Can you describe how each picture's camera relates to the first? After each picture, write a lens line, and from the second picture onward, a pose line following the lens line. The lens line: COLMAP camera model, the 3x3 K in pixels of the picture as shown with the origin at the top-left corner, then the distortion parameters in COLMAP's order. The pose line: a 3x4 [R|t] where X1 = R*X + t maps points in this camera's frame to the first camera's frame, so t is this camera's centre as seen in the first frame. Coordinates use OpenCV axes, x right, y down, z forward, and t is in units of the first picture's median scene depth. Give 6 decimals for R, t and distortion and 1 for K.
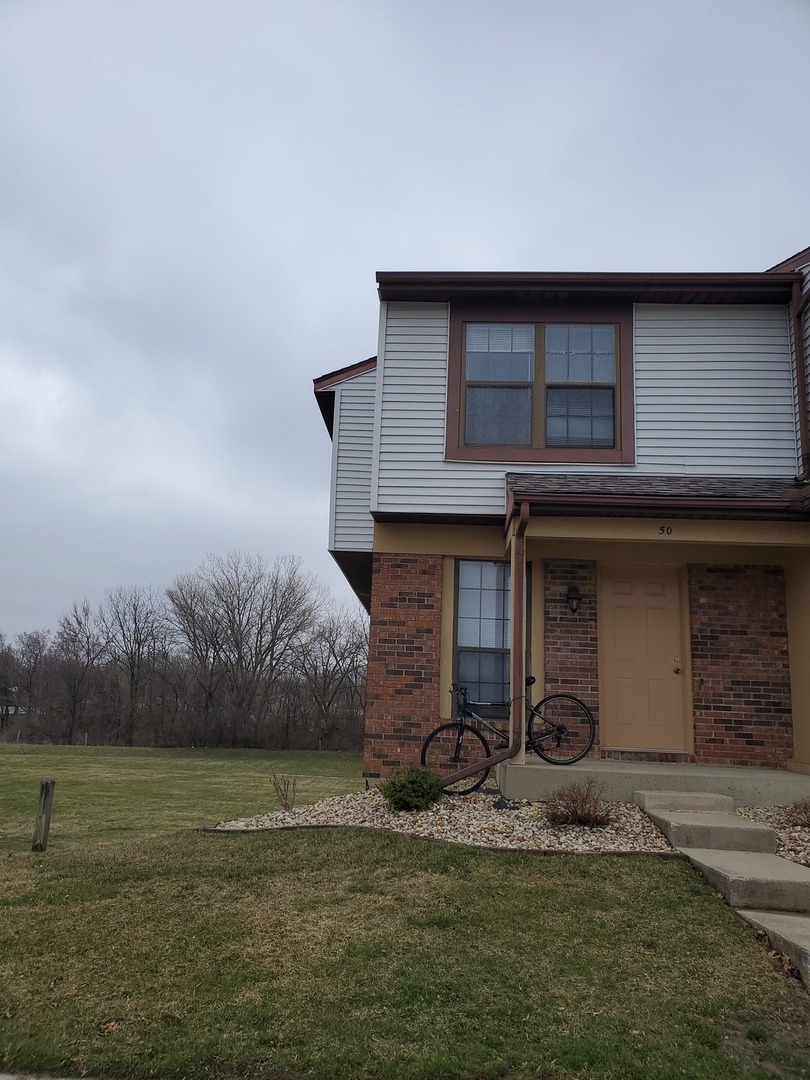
lens RADIAL K [[824.6, 0, 376.8], [0, 824.6, 526.0], [0, 0, 1]] dist [0.103435, -0.147344]
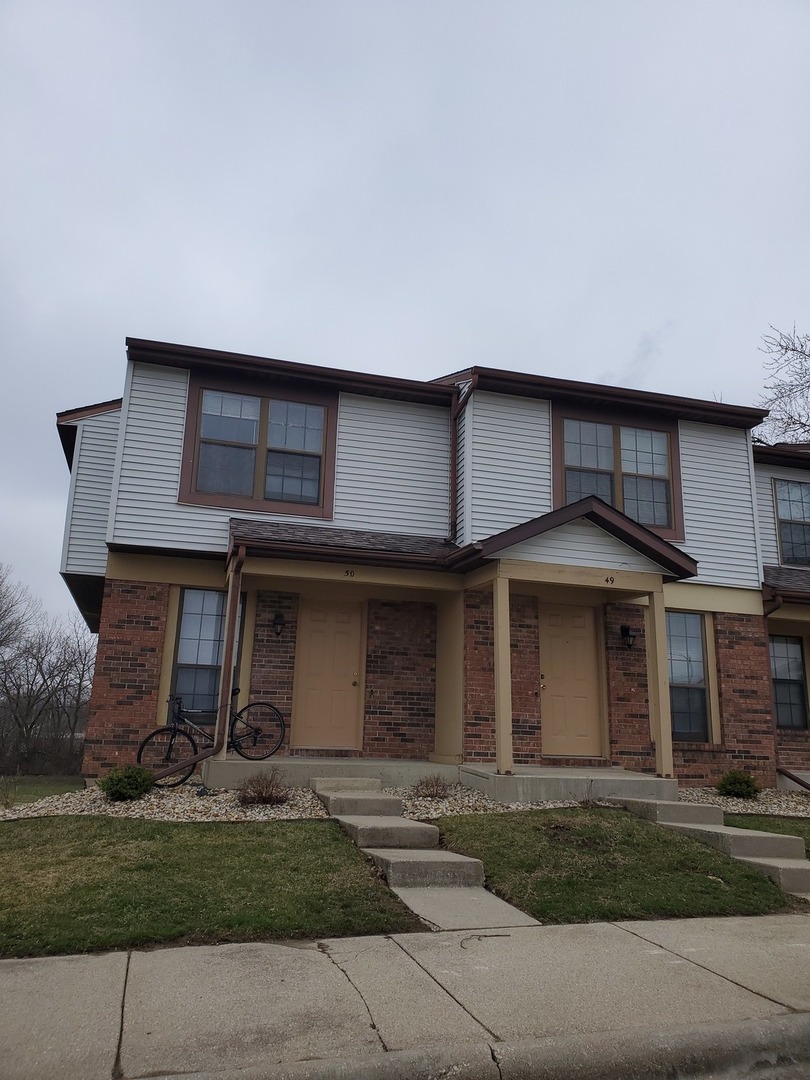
lens RADIAL K [[863.9, 0, 393.3], [0, 863.9, 525.3], [0, 0, 1]] dist [0.164047, -0.390872]
pose [[0.945070, 0.067767, 0.319766, -0.021454], [-0.062590, 0.997689, -0.026453, -0.035056], [-0.320819, 0.004986, 0.947127, -0.267861]]
